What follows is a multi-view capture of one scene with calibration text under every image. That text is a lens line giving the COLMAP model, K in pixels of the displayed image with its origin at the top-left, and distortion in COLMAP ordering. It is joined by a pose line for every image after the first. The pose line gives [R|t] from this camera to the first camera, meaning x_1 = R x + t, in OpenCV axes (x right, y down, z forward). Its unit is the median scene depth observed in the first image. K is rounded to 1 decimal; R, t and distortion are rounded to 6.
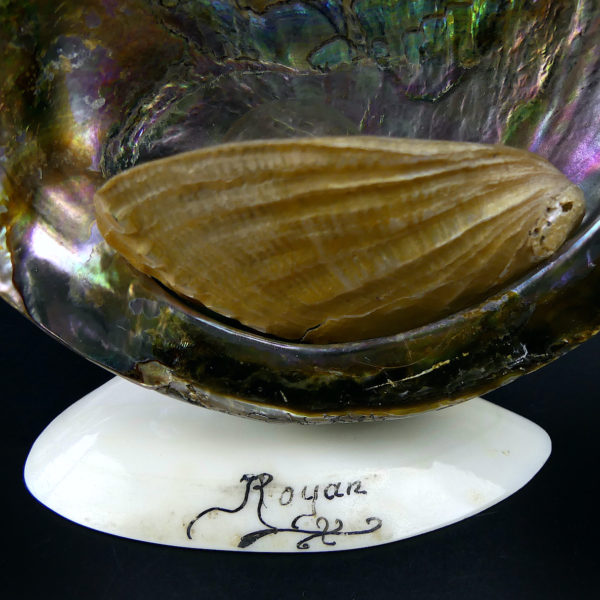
lens RADIAL K [[846.6, 0, 339.1], [0, 846.6, 314.8], [0, 0, 1]] dist [-0.041961, 0.000000]
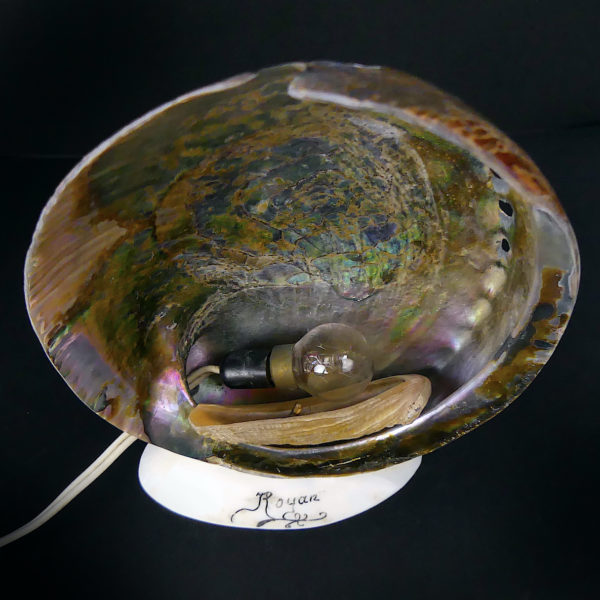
lens RADIAL K [[887.4, 0, 300.7], [0, 887.4, 300.6], [0, 0, 1]] dist [0.027491, 0.000000]
pose [[0.999935, -0.009696, 0.006018, -0.020071], [0.006599, 0.921553, 0.388196, -1.053071], [-0.009310, -0.388131, 0.921557, -0.763742]]
